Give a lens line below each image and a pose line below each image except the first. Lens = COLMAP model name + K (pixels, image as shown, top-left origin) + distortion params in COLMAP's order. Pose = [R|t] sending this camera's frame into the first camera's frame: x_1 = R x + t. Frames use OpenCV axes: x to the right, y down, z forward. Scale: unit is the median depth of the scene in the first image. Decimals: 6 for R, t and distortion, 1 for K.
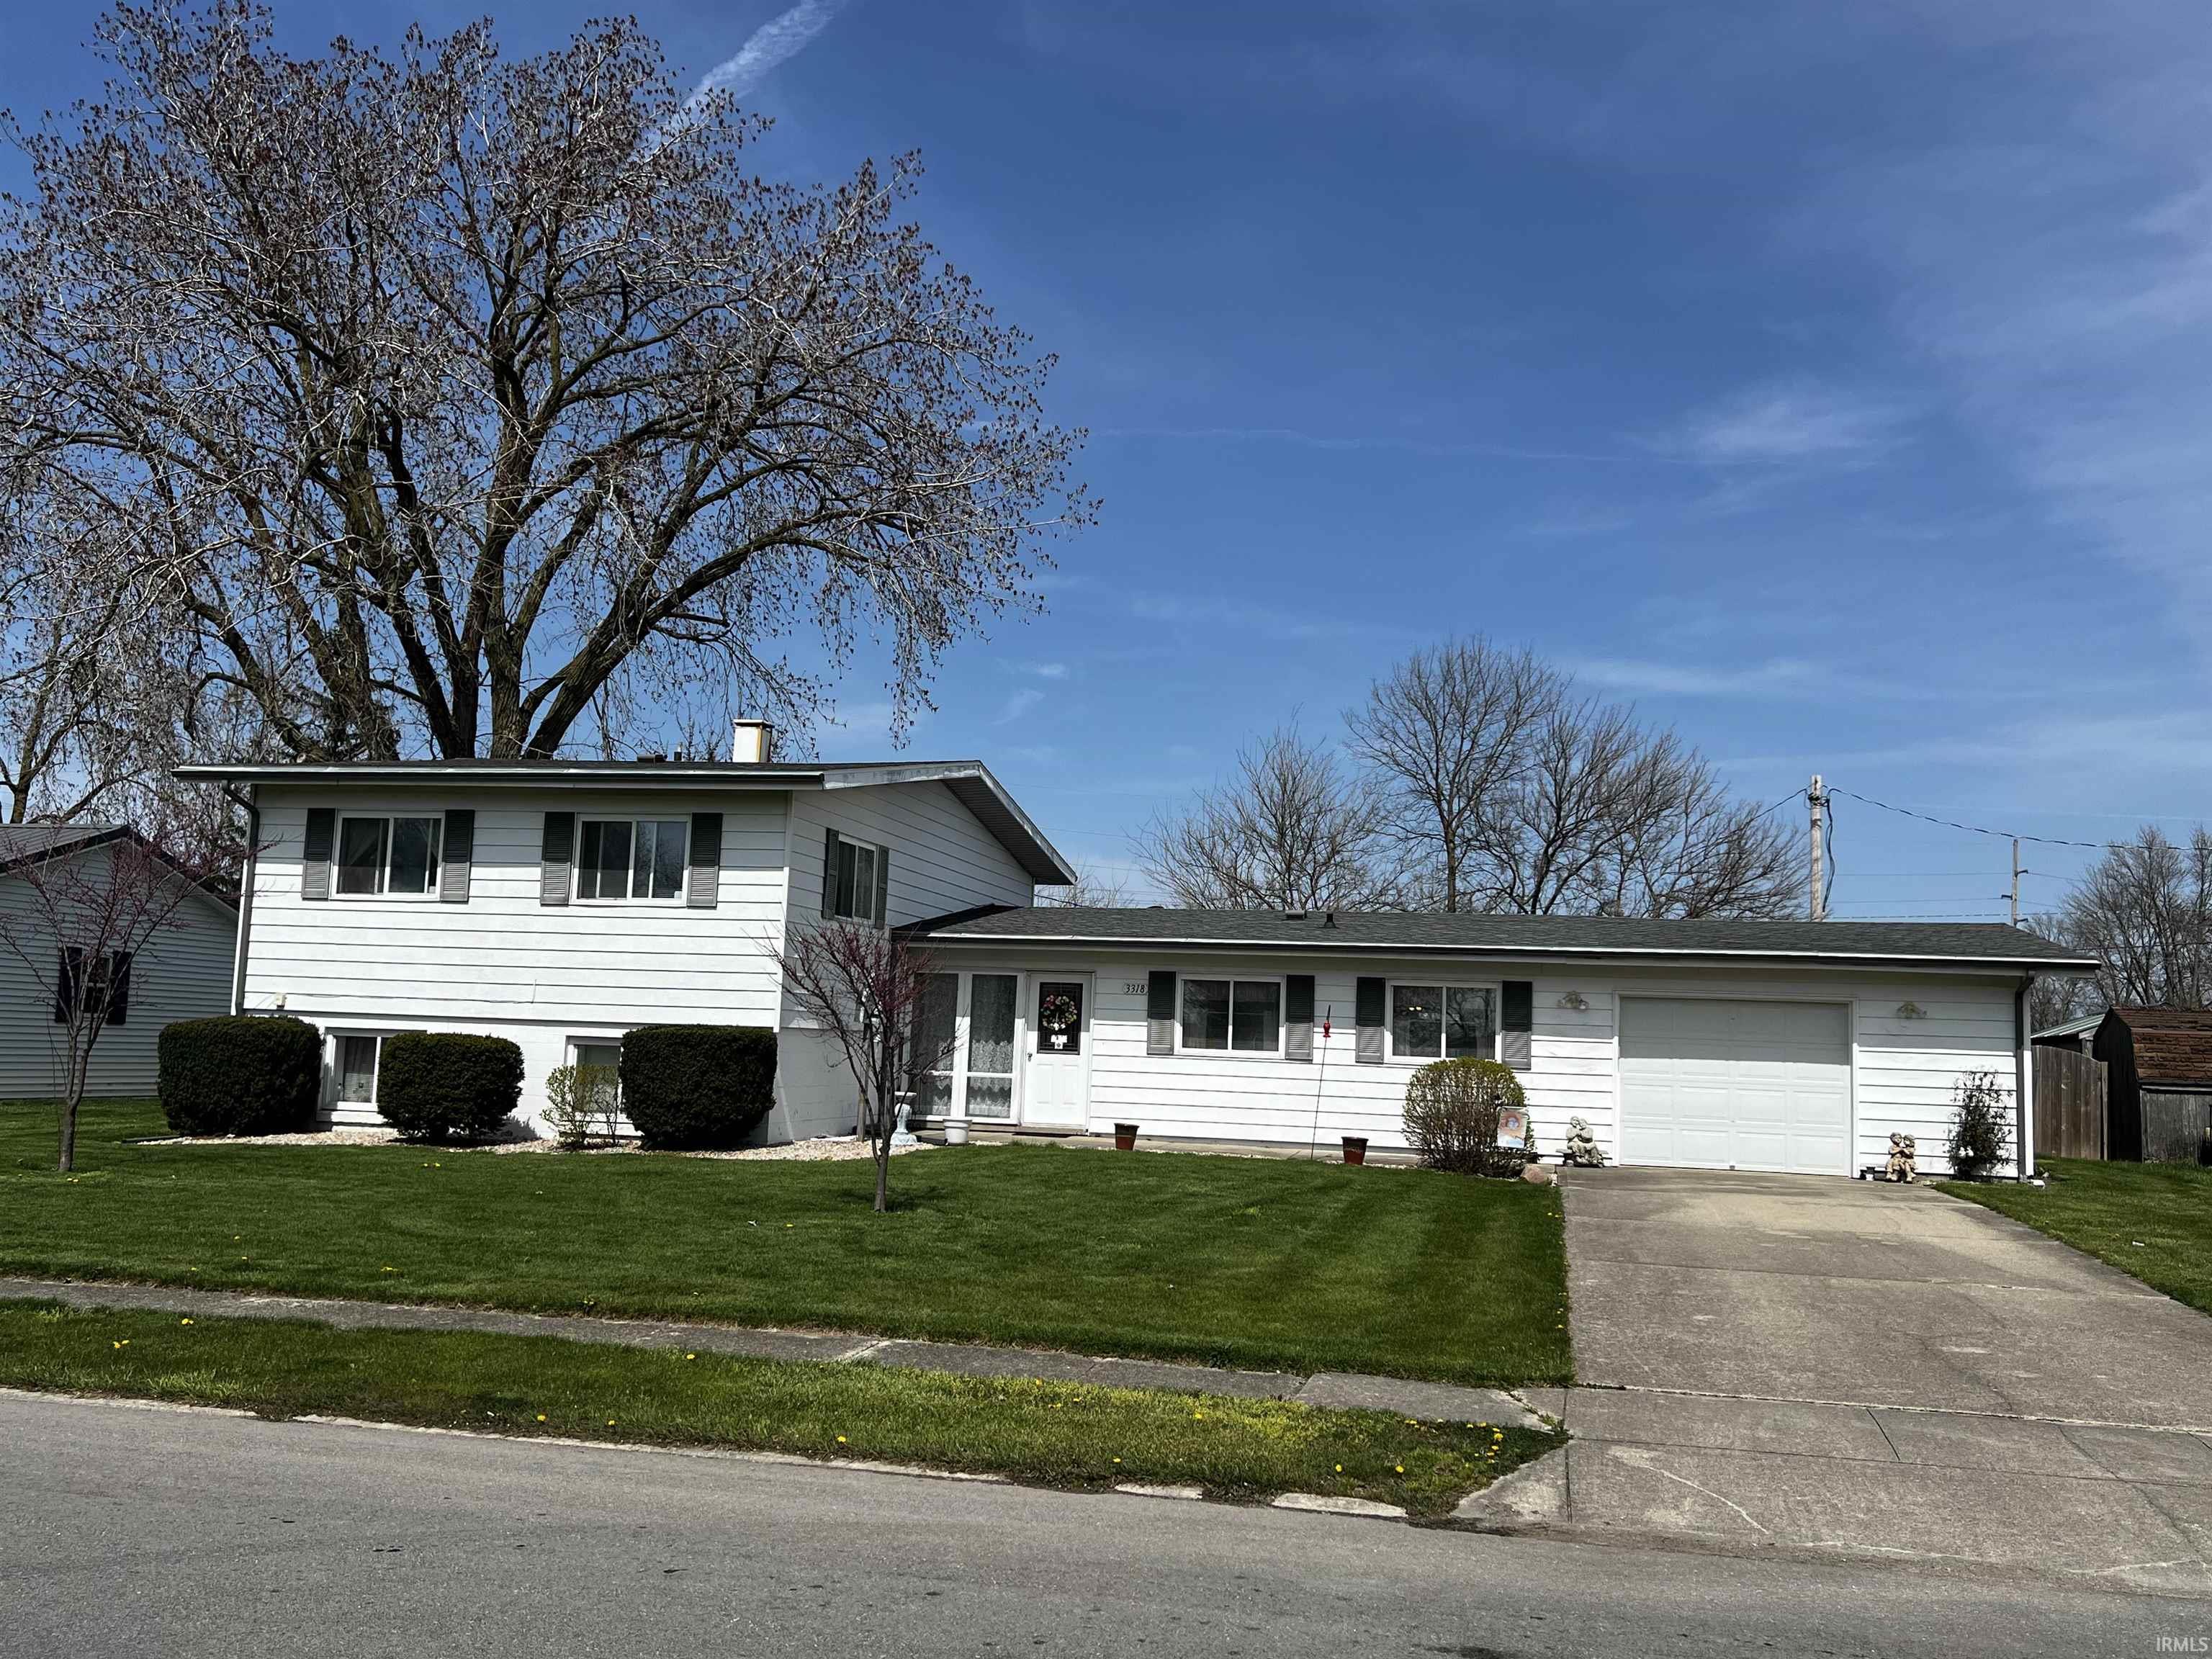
lens RADIAL K [[1930.4, 0, 1106.5], [0, 1930.4, 825.5], [0, 0, 1]] dist [0.007003, 0.000344]
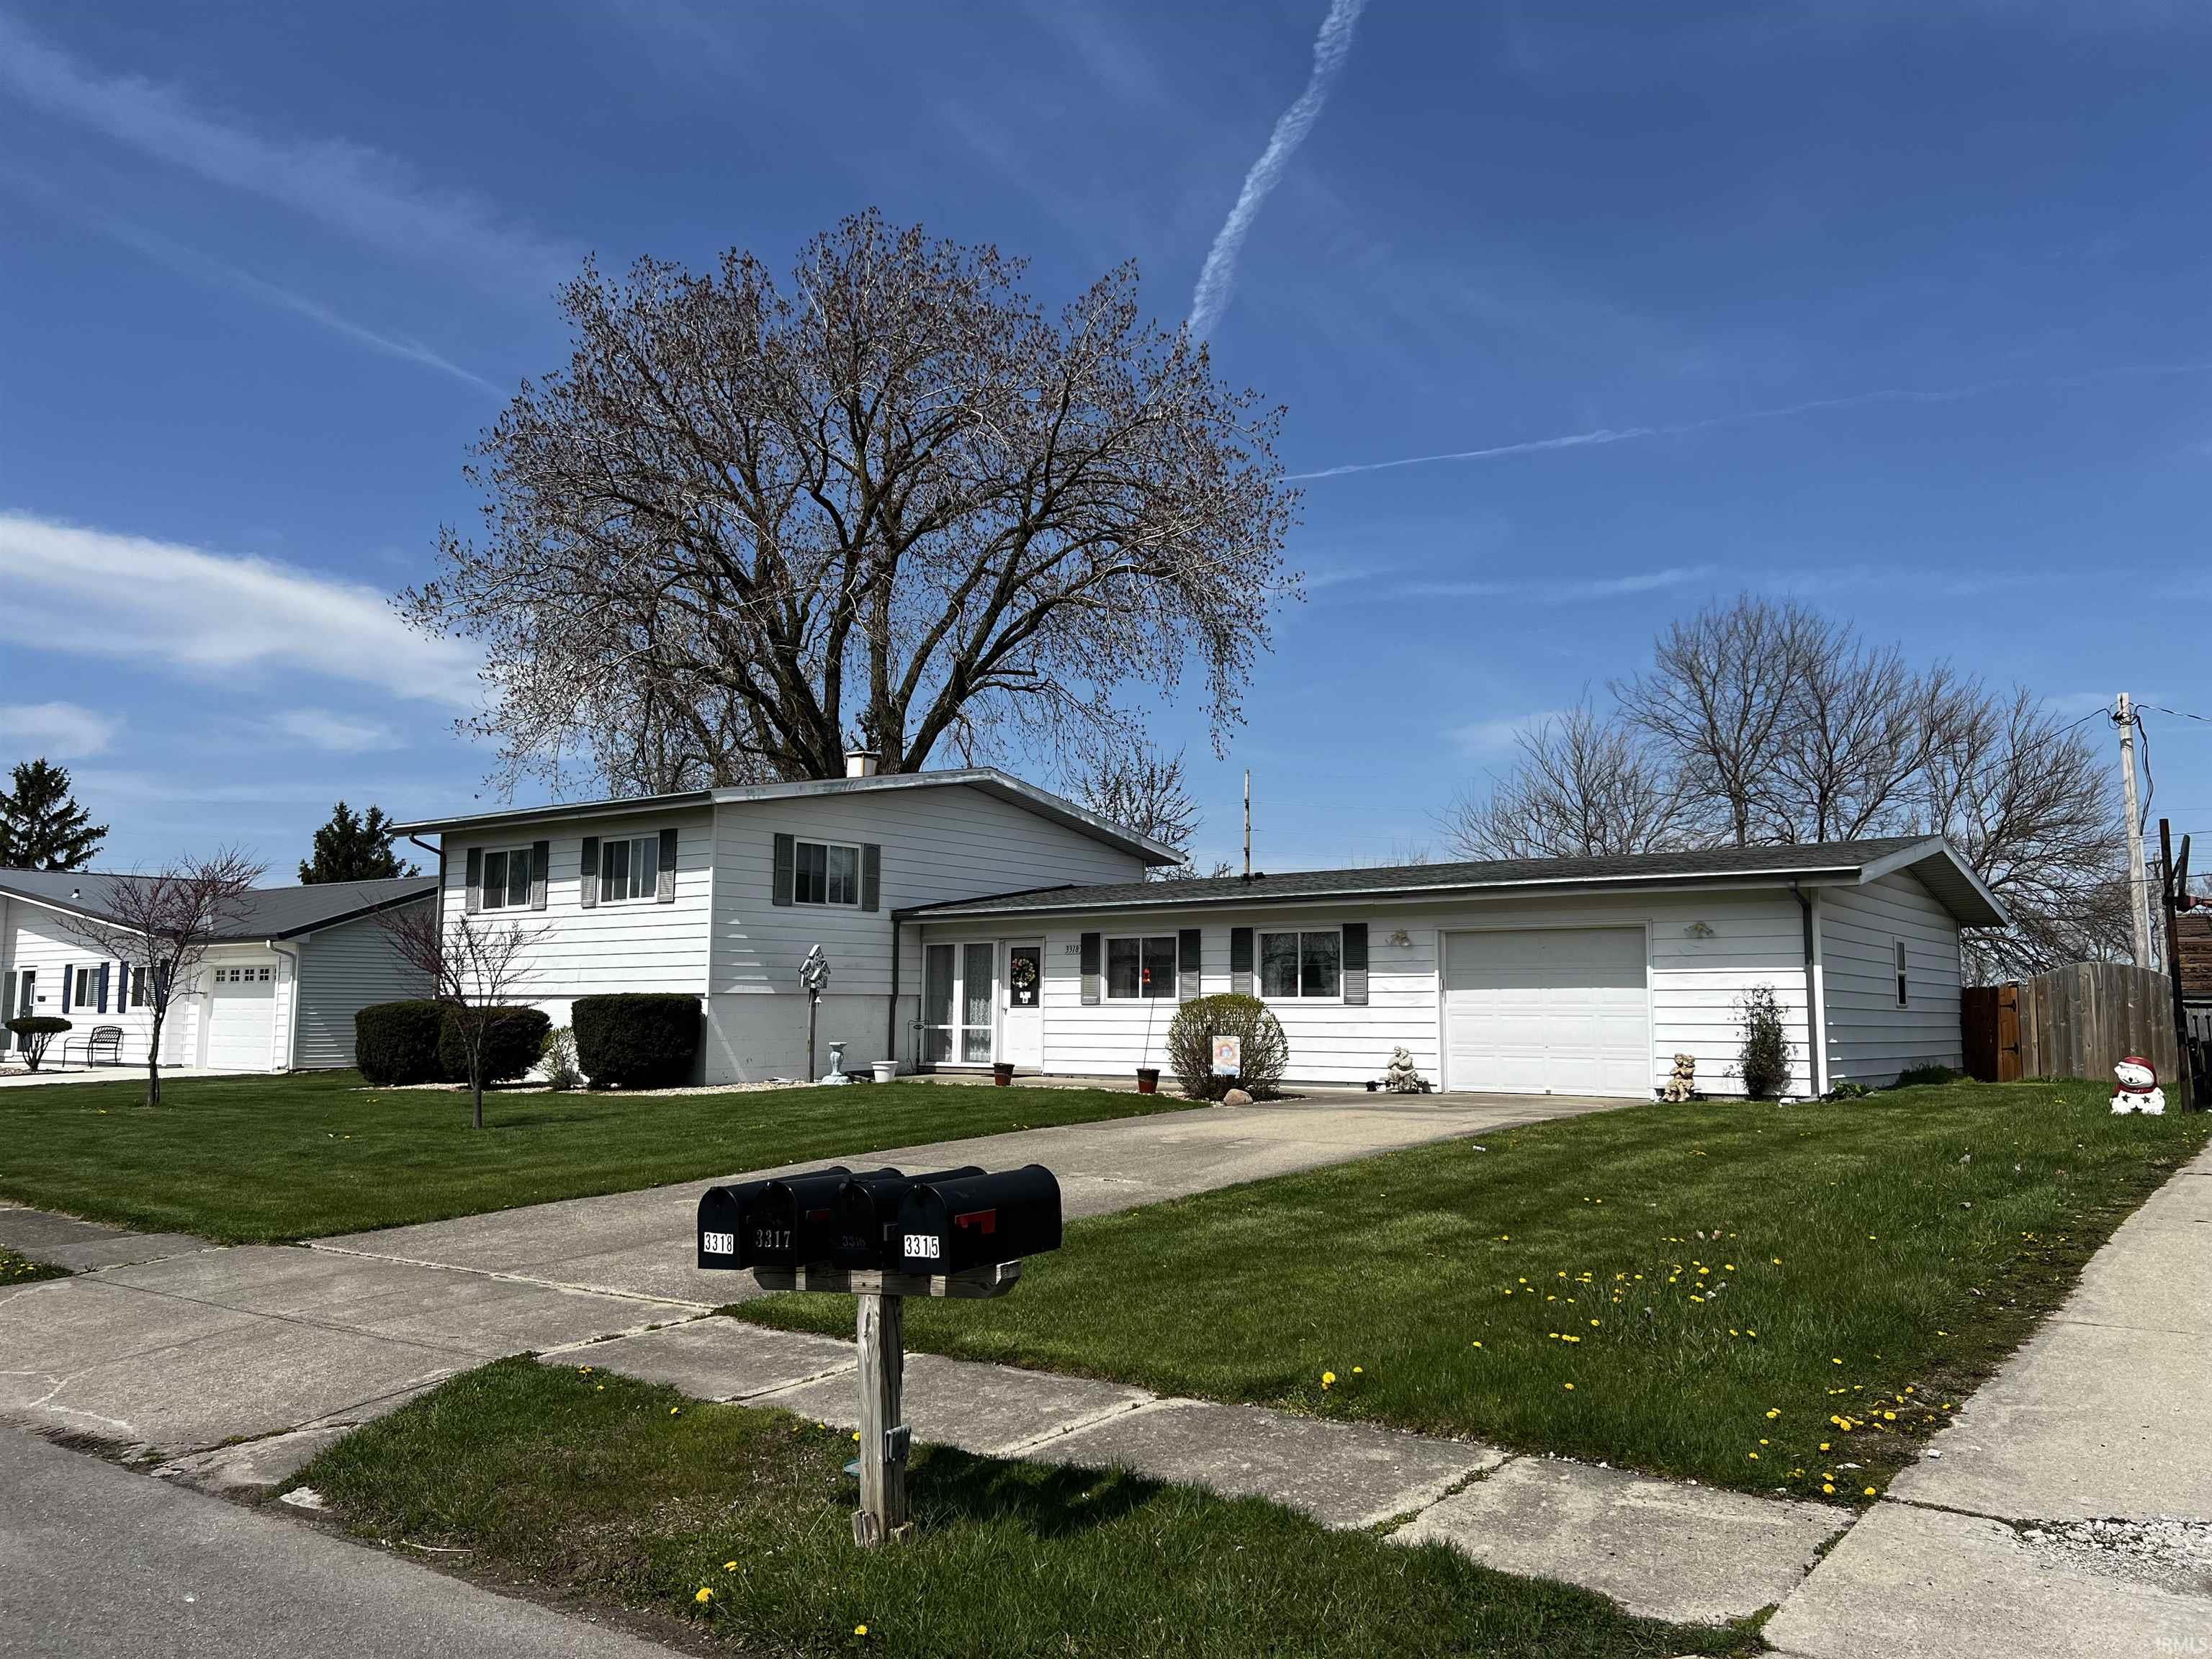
lens RADIAL K [[1664.0, 0, 1106.1], [0, 1664.0, 833.6], [0, 0, 1]] dist [0.014254, 0.001281]
pose [[0.912075, -0.079437, -0.402255, 0.477415], [0.078622, 0.996732, -0.018567, 0.037736], [0.402415, -0.014692, 0.915340, 0.095141]]
